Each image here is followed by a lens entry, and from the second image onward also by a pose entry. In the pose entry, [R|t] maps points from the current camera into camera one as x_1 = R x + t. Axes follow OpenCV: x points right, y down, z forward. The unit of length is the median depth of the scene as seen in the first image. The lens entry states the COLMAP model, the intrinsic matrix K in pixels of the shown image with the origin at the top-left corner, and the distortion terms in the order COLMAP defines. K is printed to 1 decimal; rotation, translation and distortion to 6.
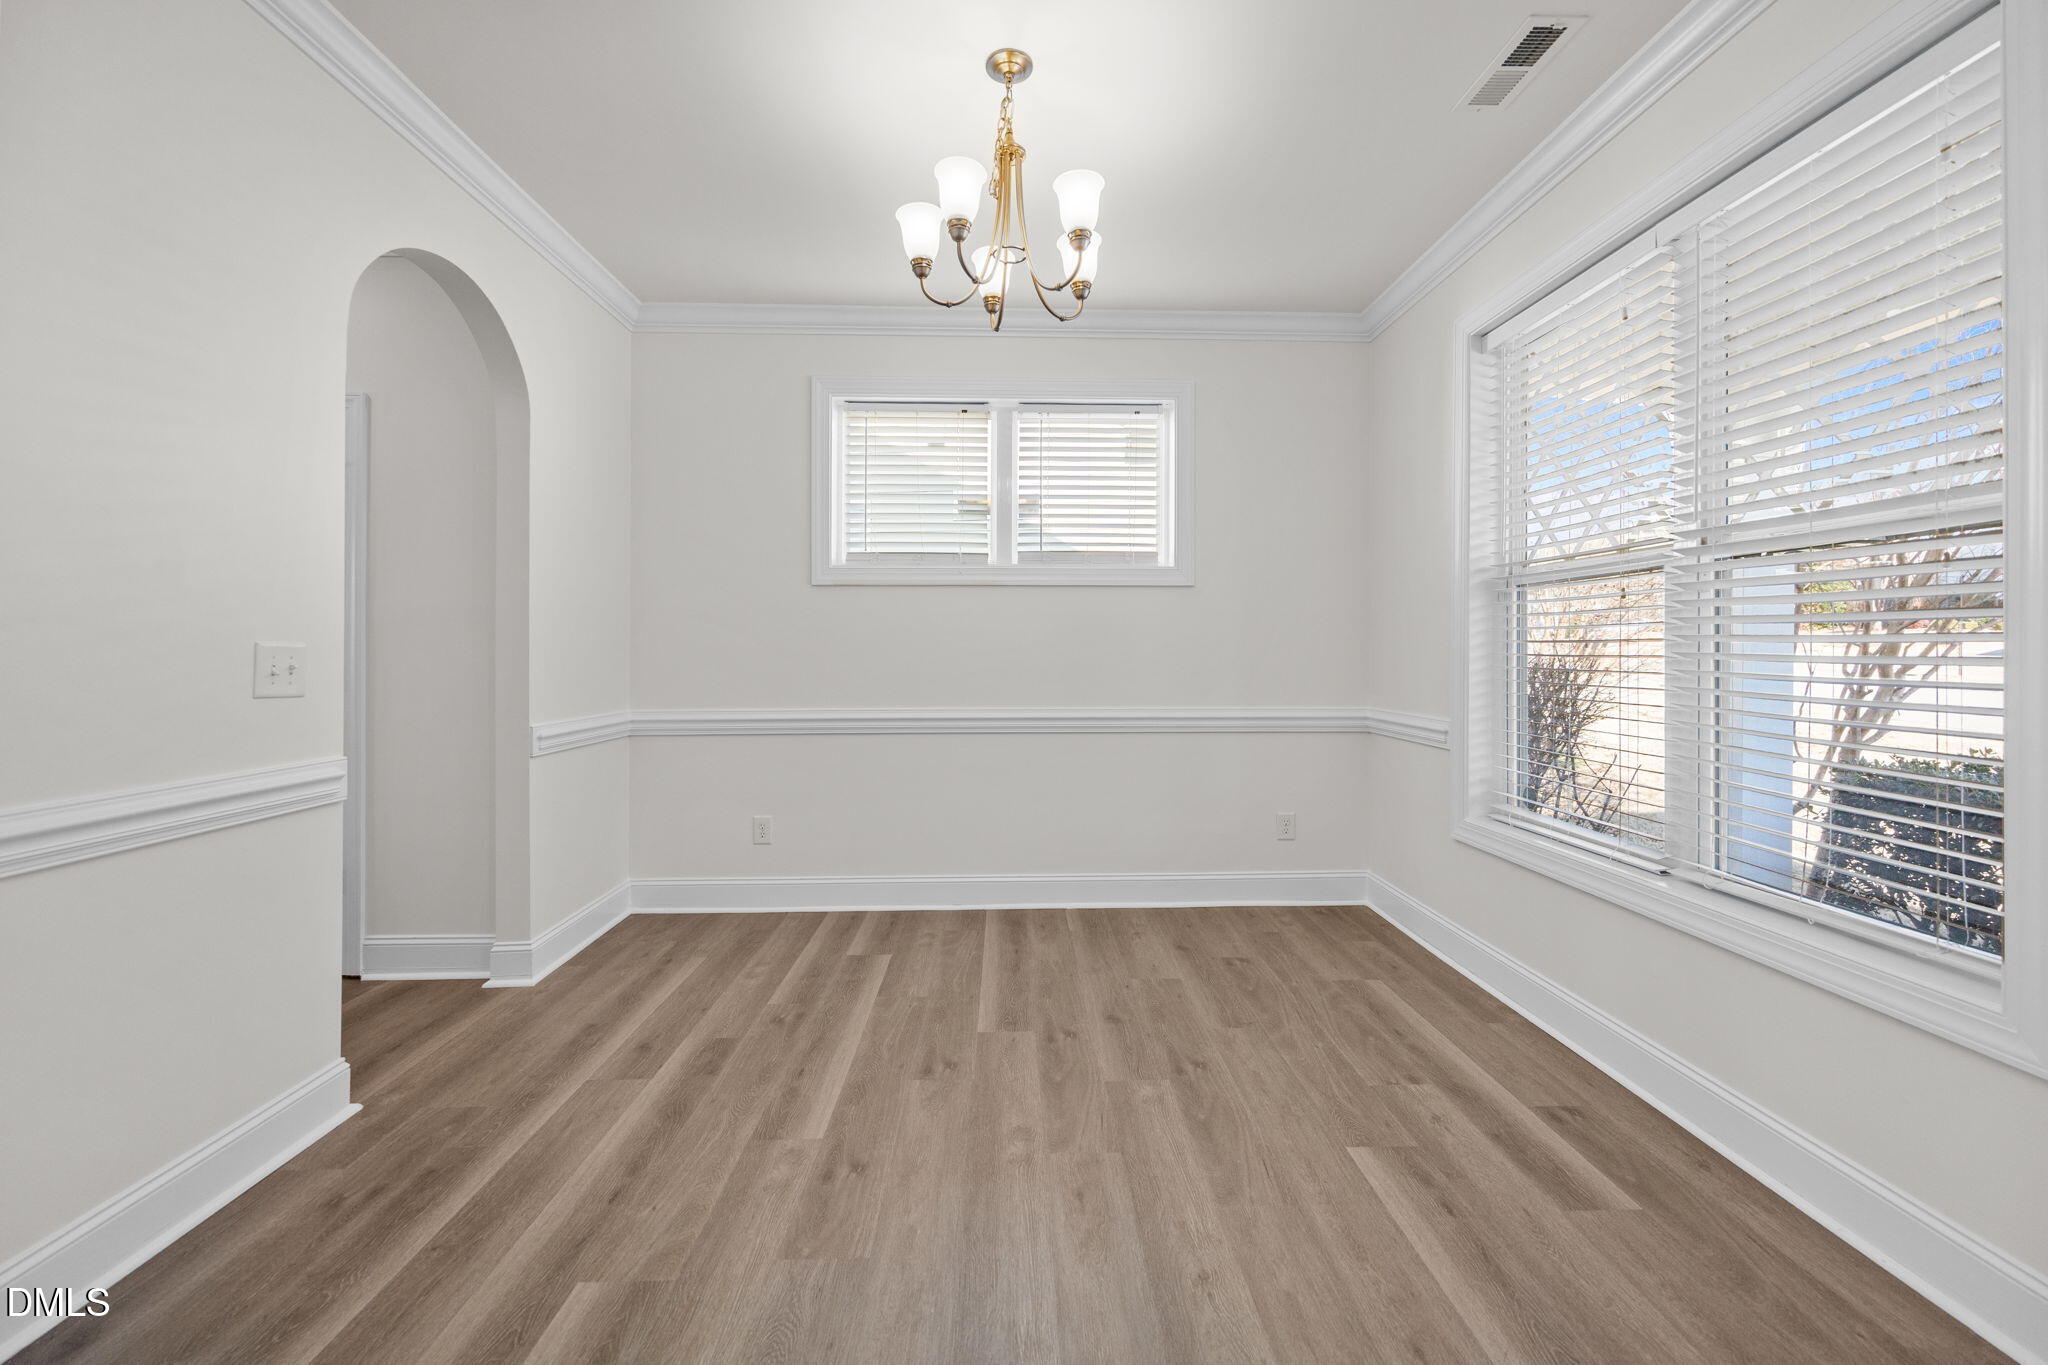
lens RADIAL K [[803.4, 0, 1019.9], [0, 803.4, 646.9], [0, 0, 1]] dist [-0.005579, 0.000551]
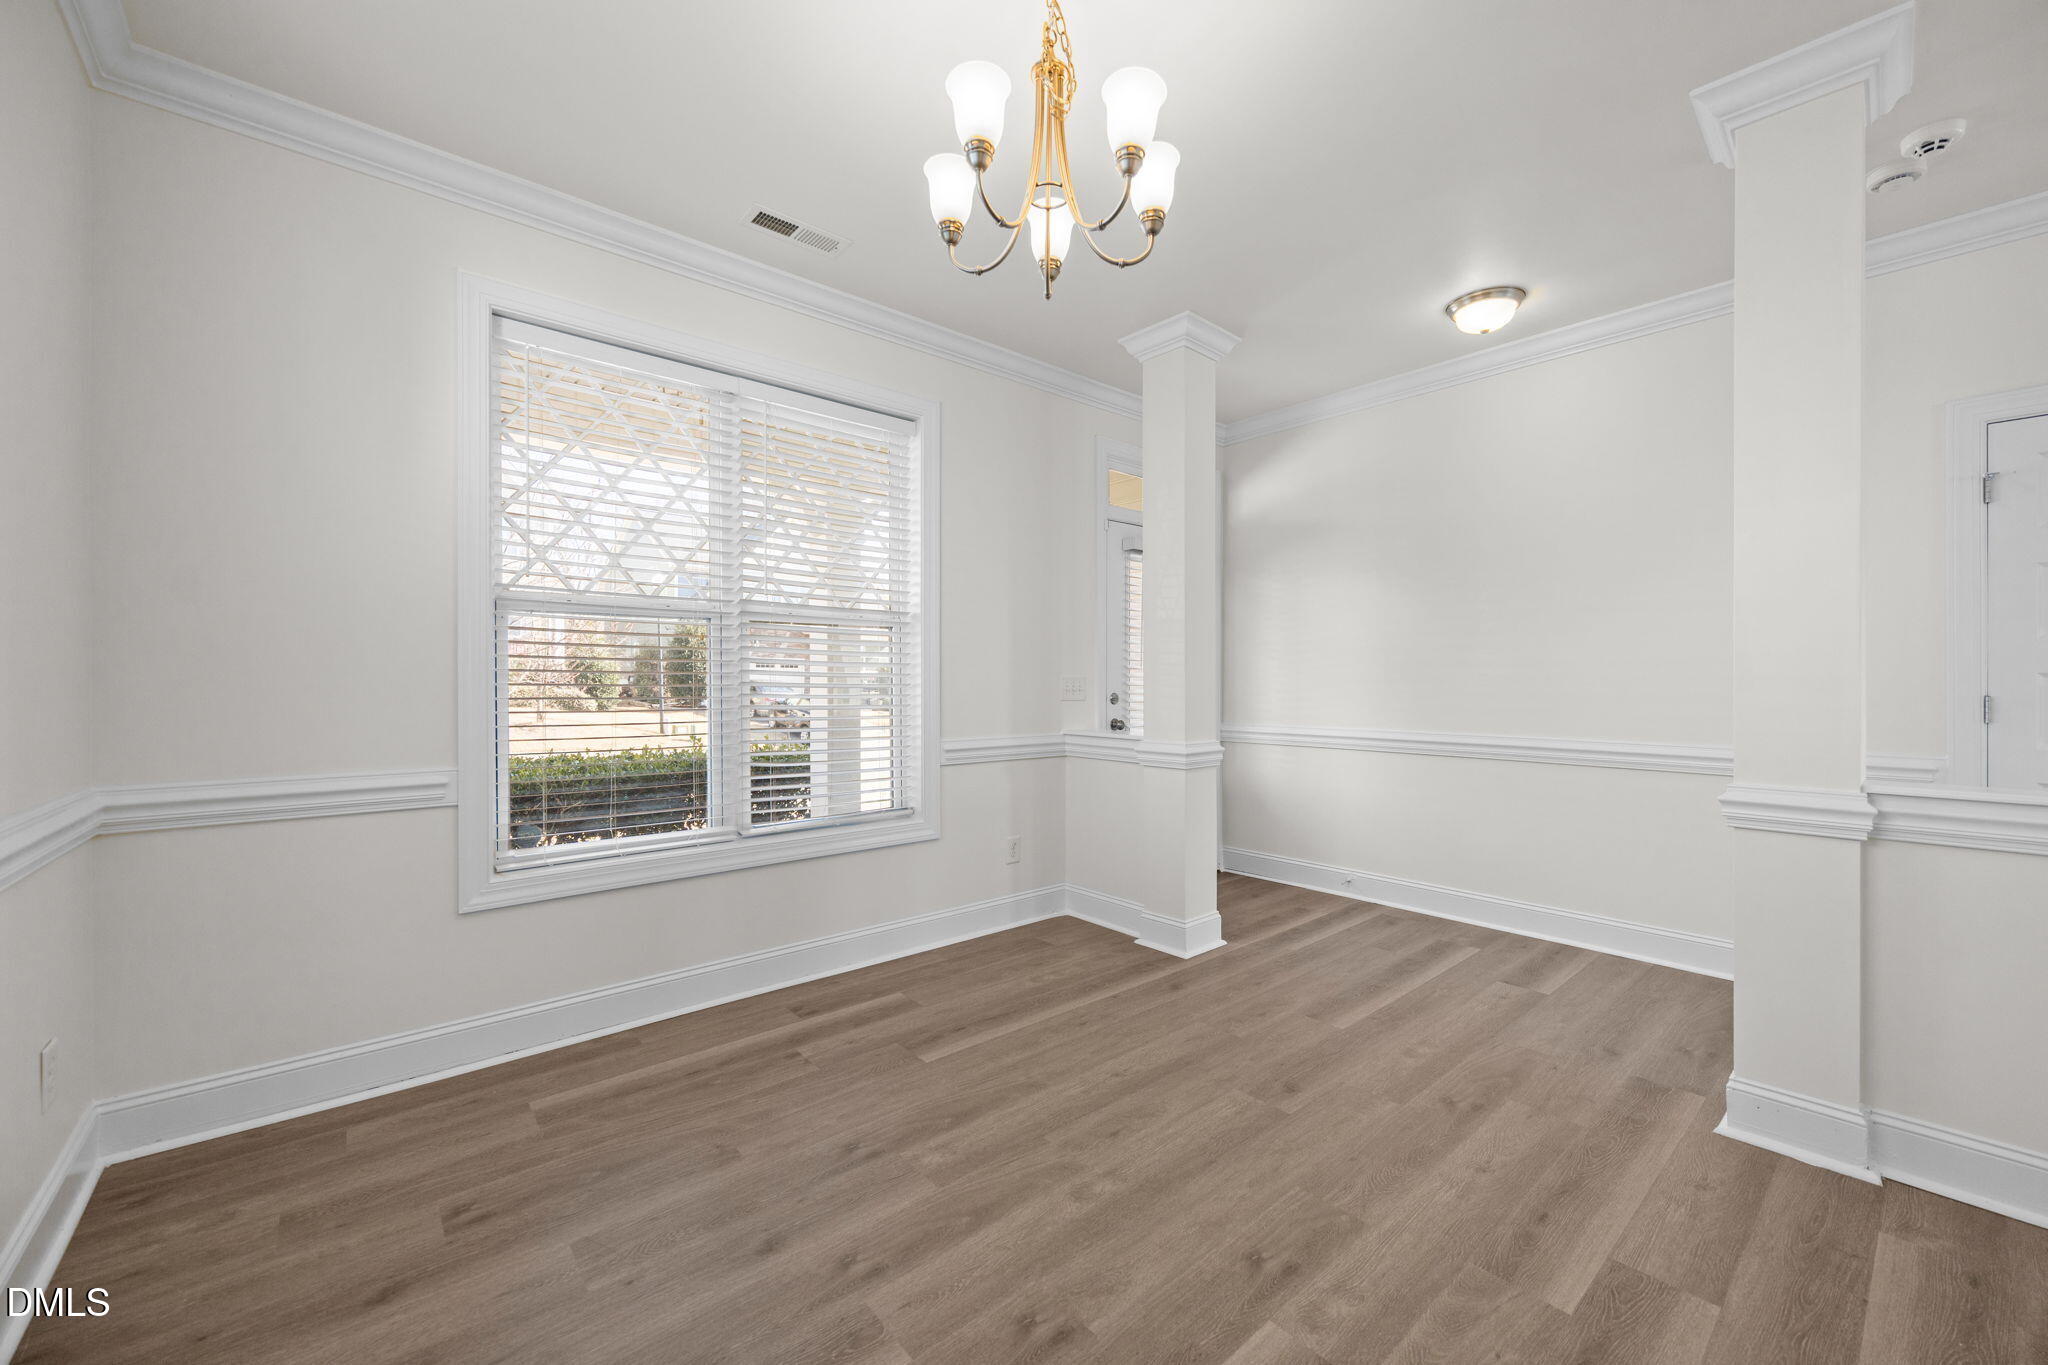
lens RADIAL K [[803.4, 0, 1022.1], [0, 803.4, 683.9], [0, 0, 1]] dist [-0.005579, 0.000551]
pose [[-0.628363, 0.000295, 0.777920, -0.657461], [0.000844, 1.000000, 0.000302, 0.007981], [-0.777920, 0.000847, -0.628363, 1.580588]]
